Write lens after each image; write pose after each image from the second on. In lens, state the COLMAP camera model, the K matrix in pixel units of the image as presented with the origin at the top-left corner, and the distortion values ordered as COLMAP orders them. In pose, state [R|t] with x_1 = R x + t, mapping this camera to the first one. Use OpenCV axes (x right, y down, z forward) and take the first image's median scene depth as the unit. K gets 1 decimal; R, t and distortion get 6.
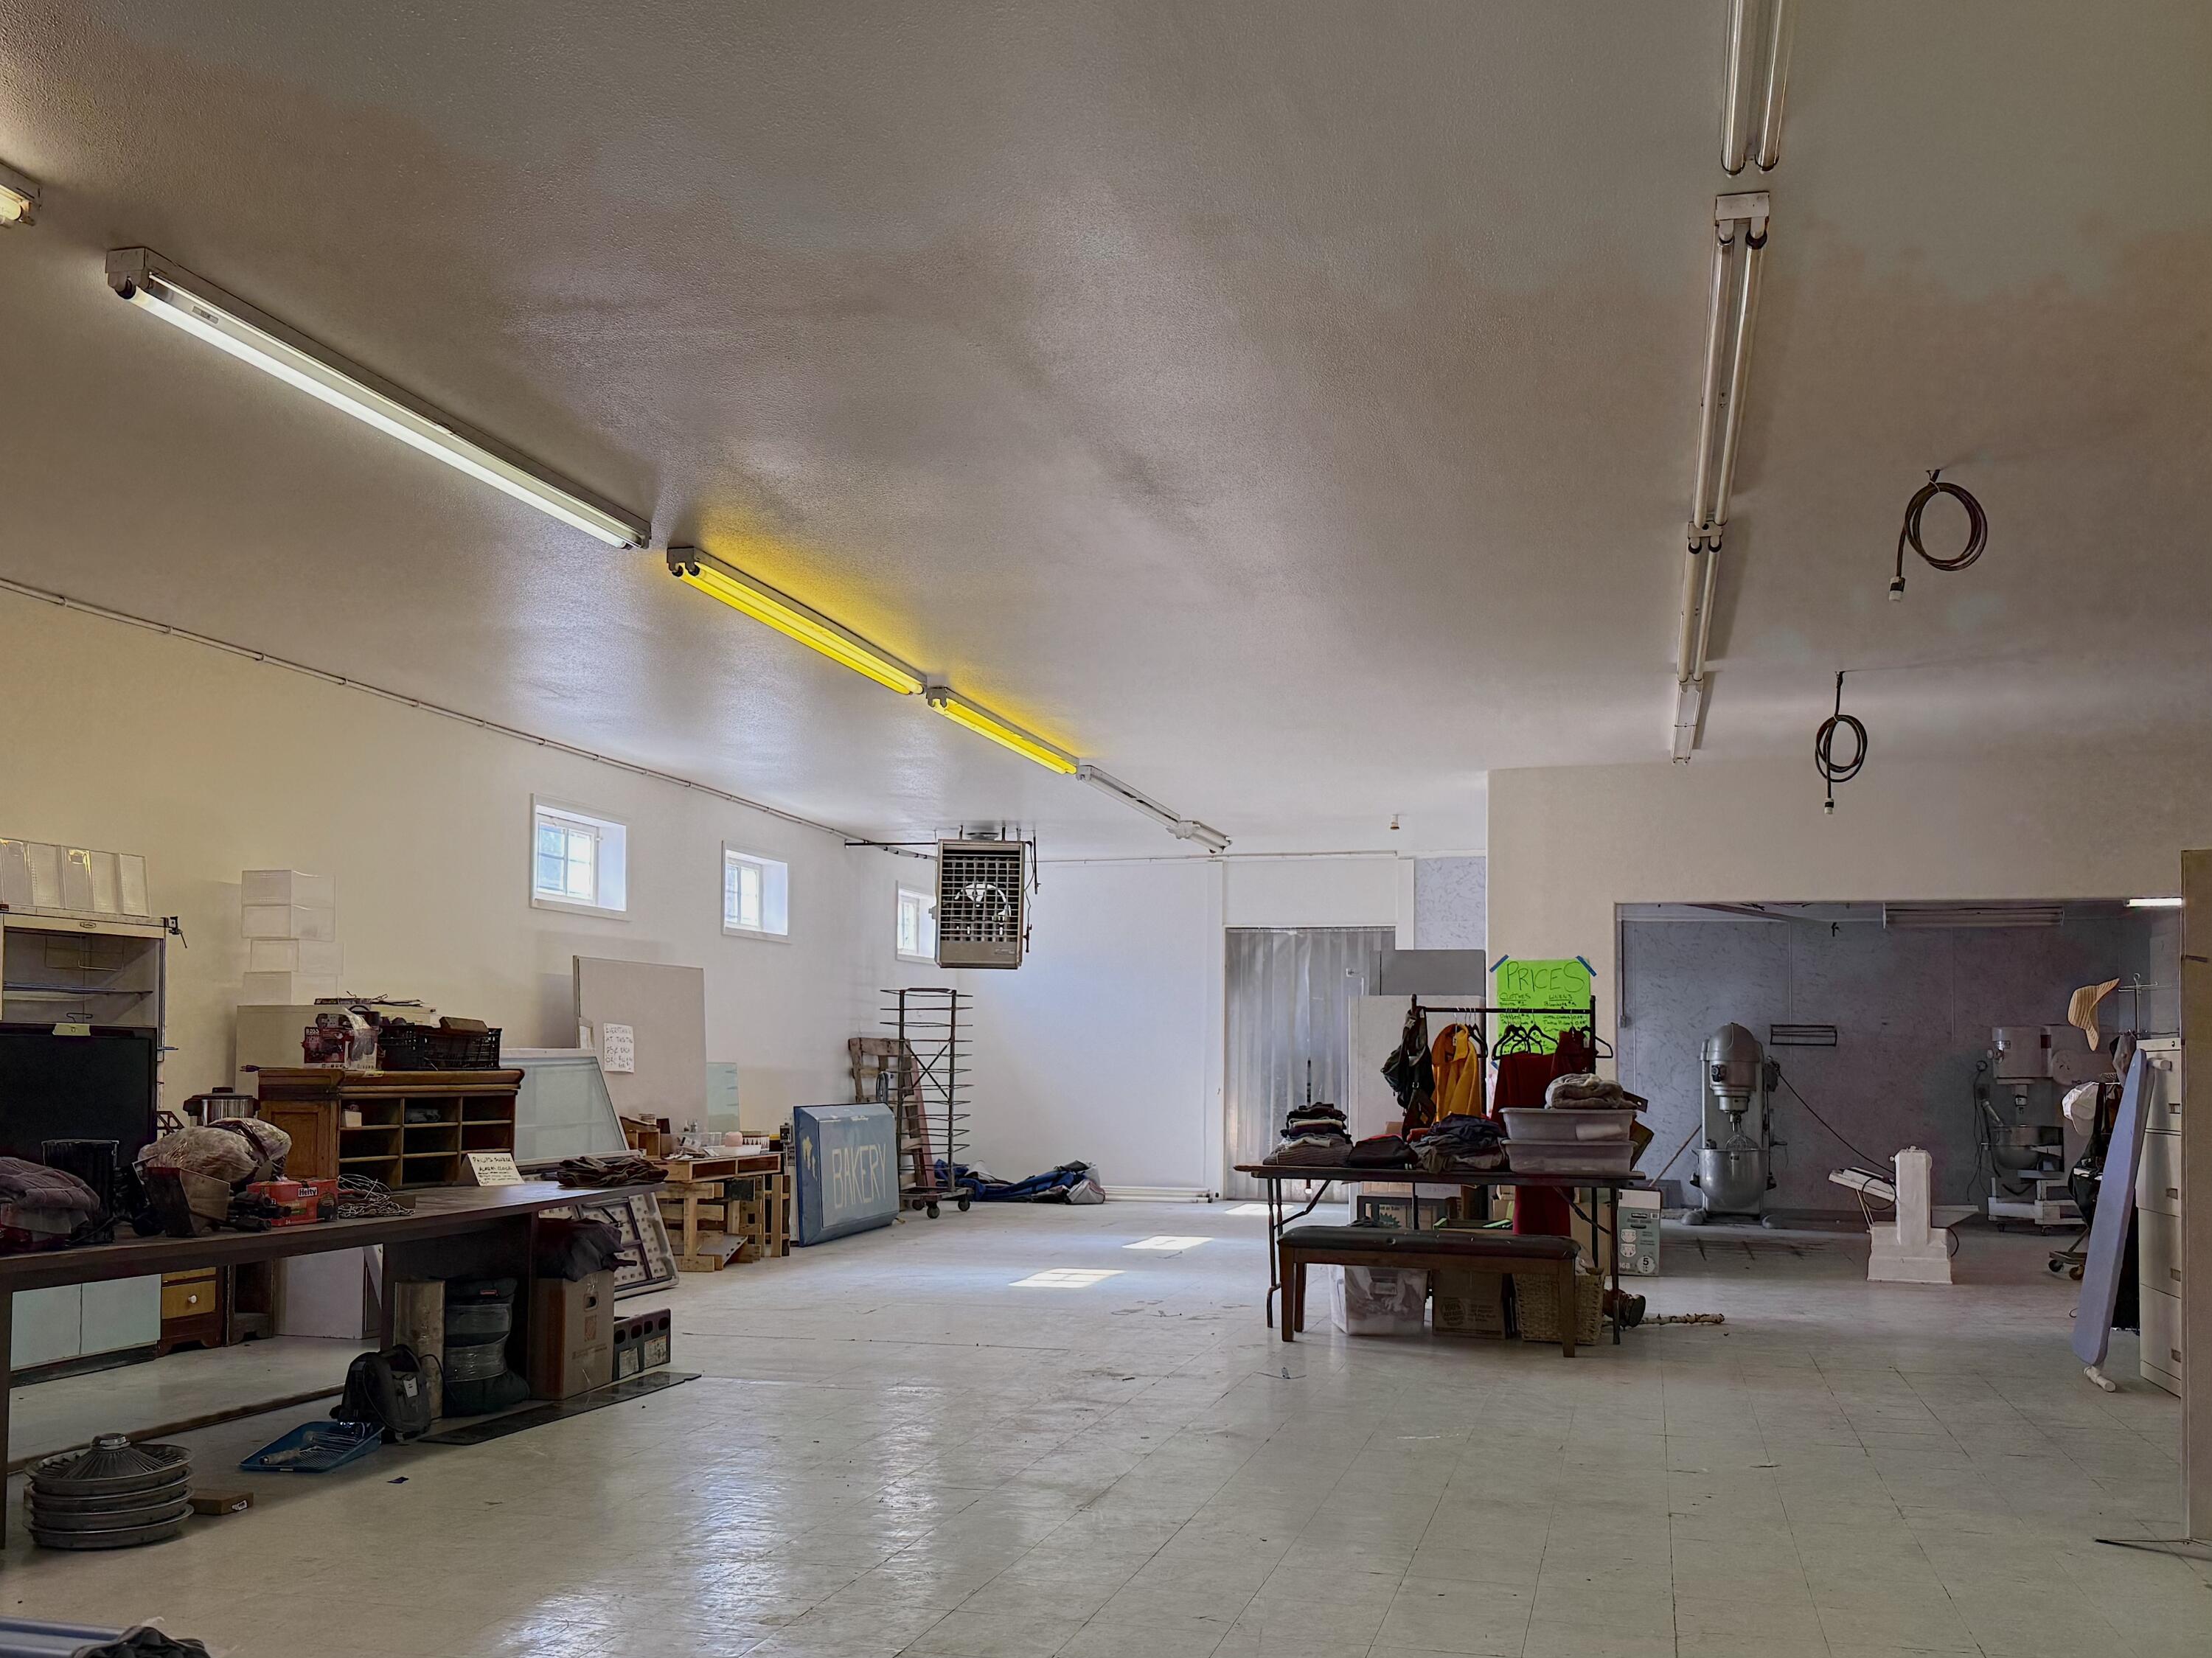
lens RADIAL K [[1854.2, 0, 1115.9], [0, 1854.2, 833.8], [0, 0, 1]] dist [0.066869, -0.016439]
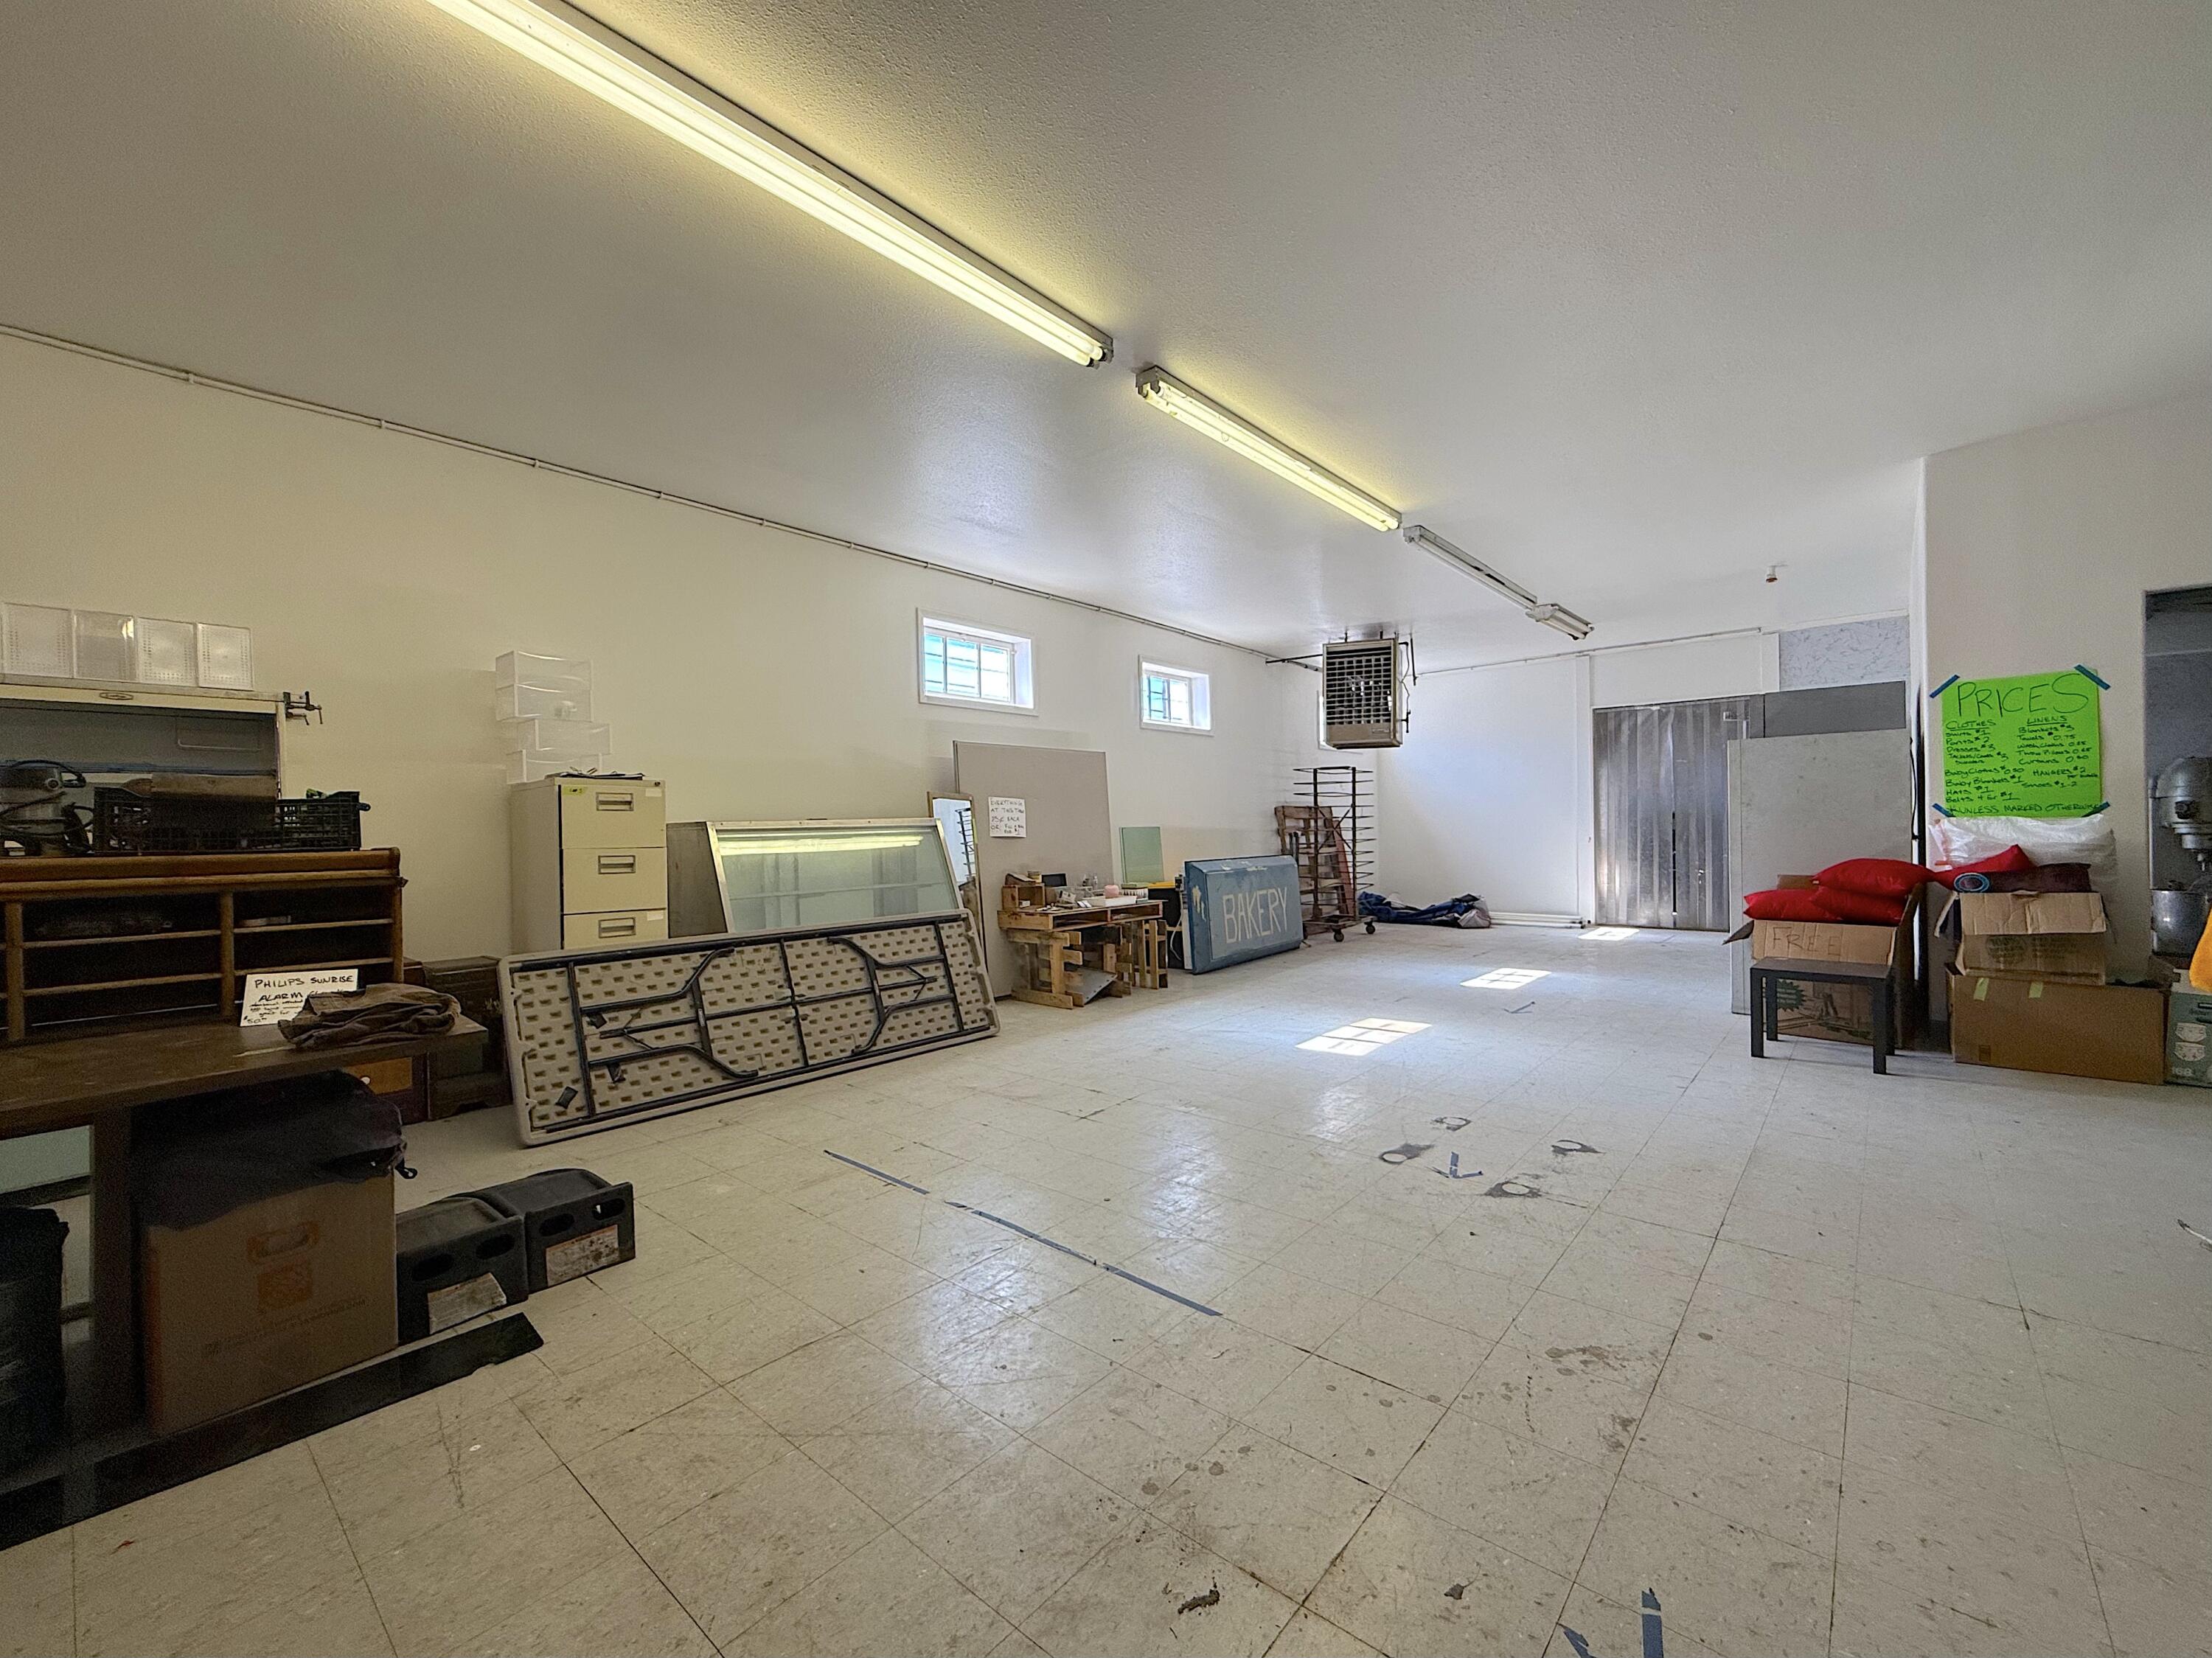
lens RADIAL K [[905.6, 0, 1120.3], [0, 905.6, 820.7], [0, 0, 1]] dist [0.004623, 0.000341]
pose [[0.904346, -0.027694, -0.425901, 0.035801], [0.077425, 0.991981, 0.099899, 0.048463], [0.419719, -0.123319, 0.899238, 0.381155]]
